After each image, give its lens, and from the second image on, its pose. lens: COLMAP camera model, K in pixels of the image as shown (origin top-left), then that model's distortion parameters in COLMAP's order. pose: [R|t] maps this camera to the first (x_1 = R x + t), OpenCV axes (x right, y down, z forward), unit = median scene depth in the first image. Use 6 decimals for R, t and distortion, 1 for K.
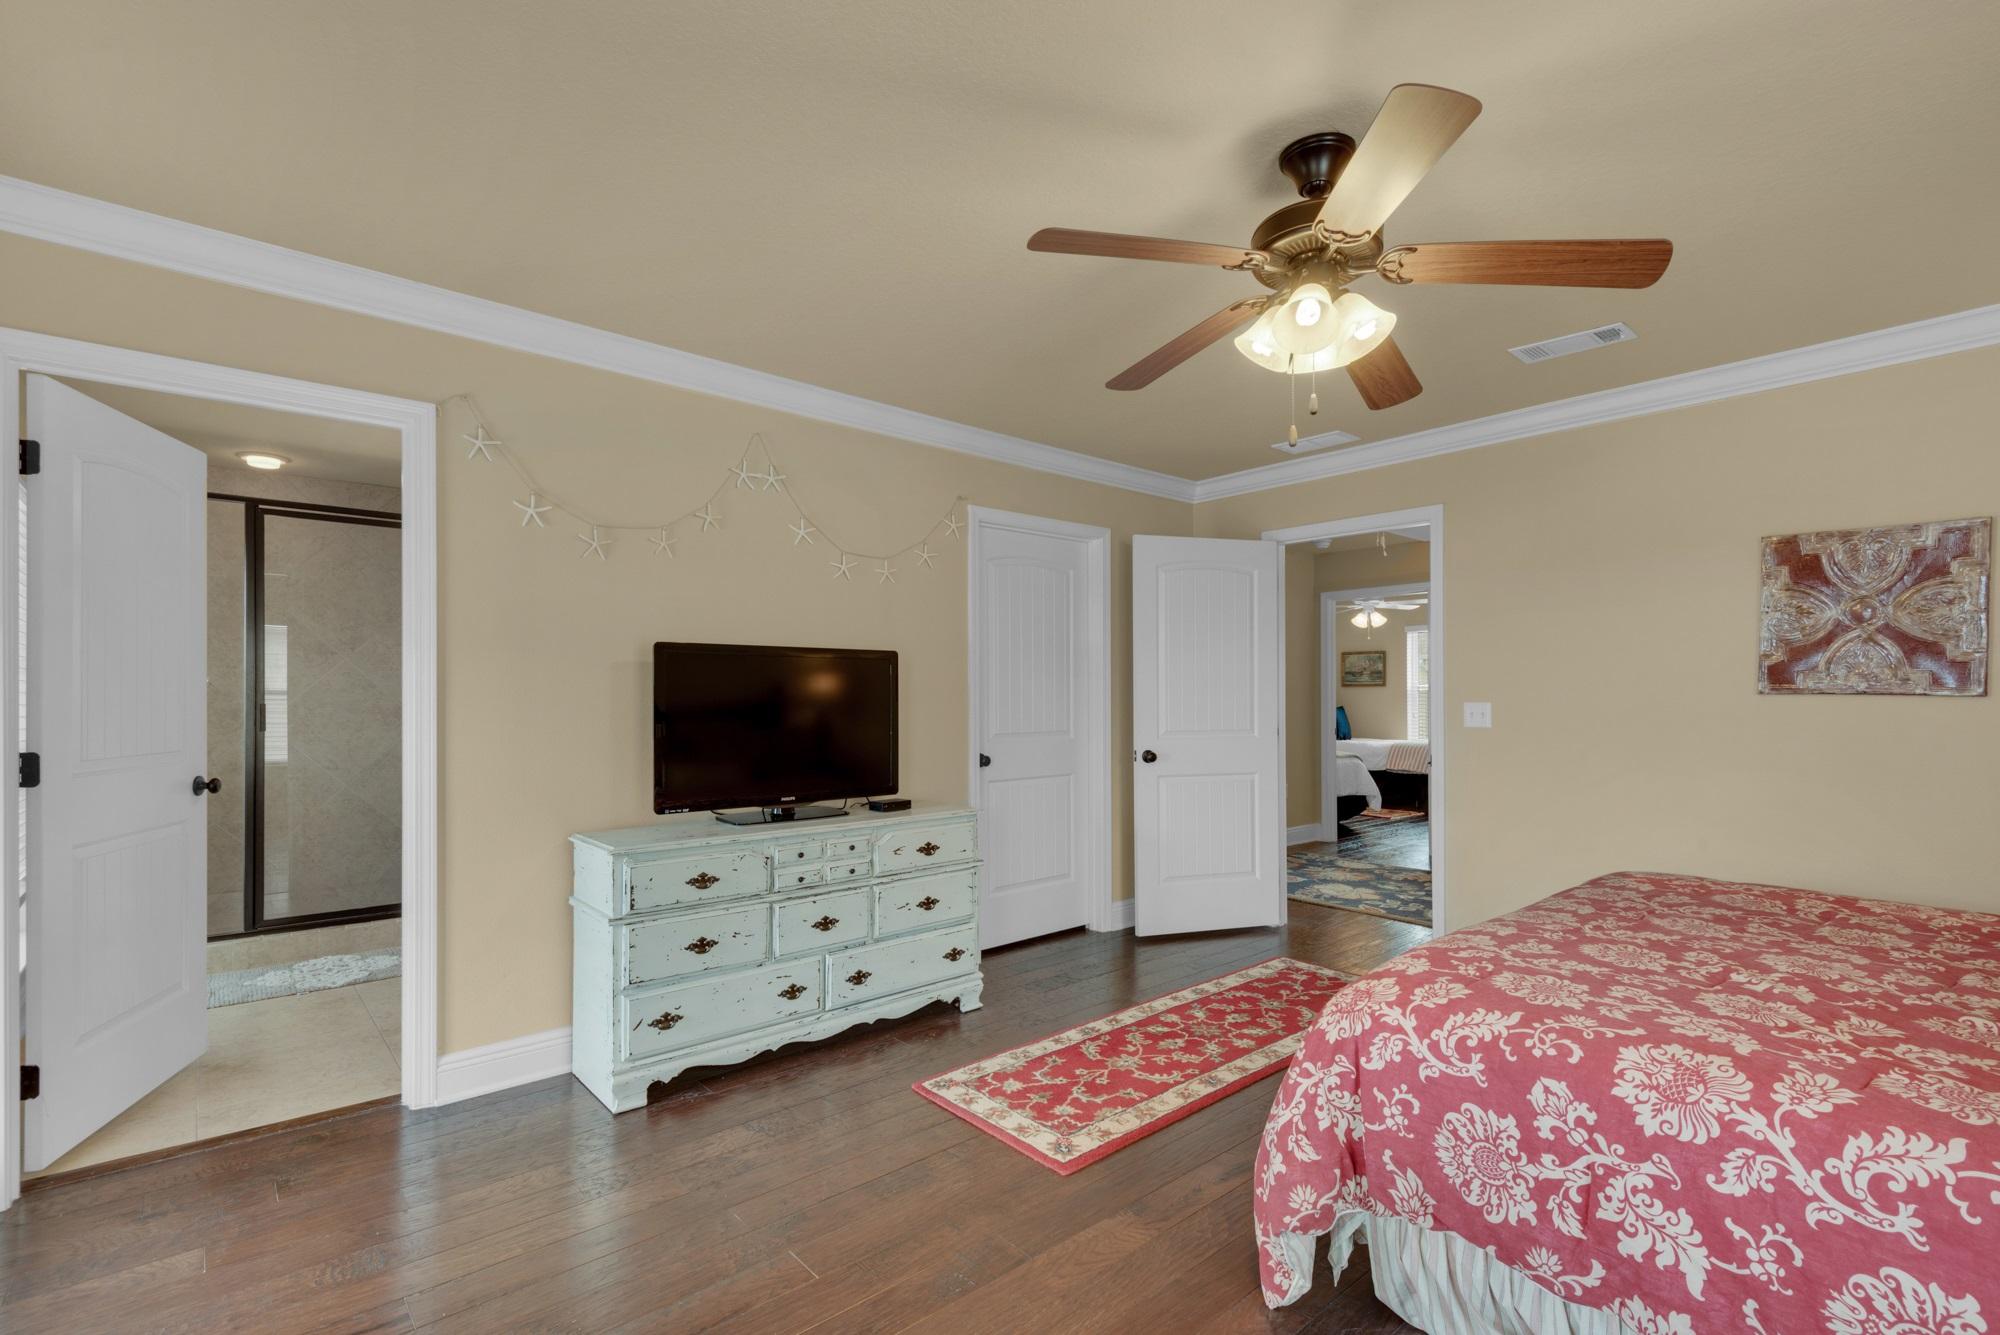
lens RADIAL K [[902.9, 0, 966.4], [0, 902.9, 696.1], [0, 0, 1]] dist [0.003461, -0.002354]
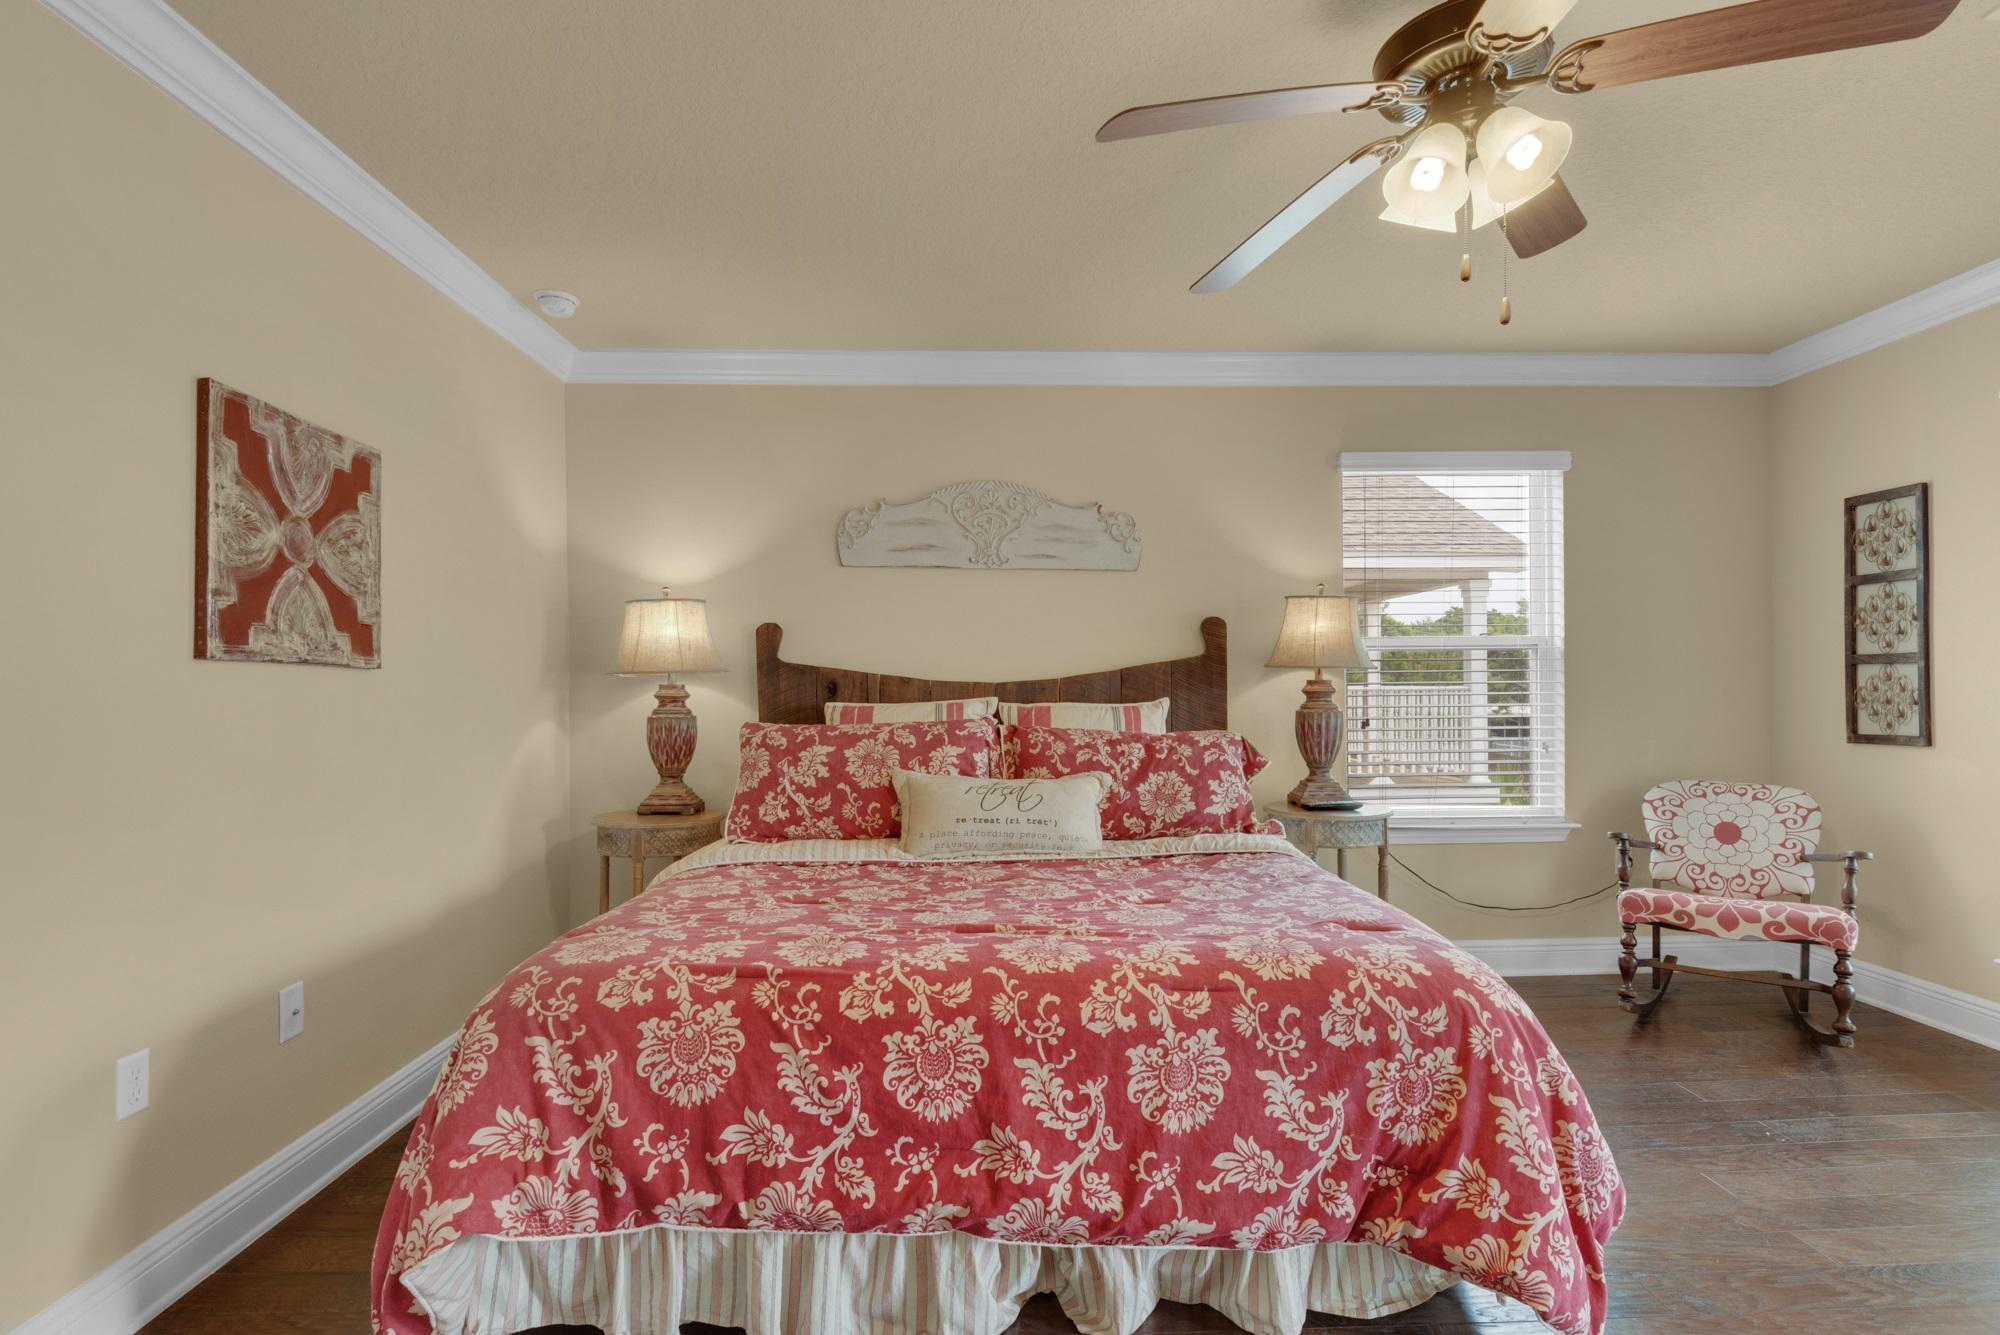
lens RADIAL K [[969.7, 0, 1001.8], [0, 969.7, 675.6], [0, 0, 1]] dist [0.019396, 0.000219]
pose [[-0.792223, 0.011324, 0.610127, 0.137467], [0.005795, 0.999922, -0.011035, 0.017755], [-0.610205, -0.005207, -0.792227, 1.268341]]
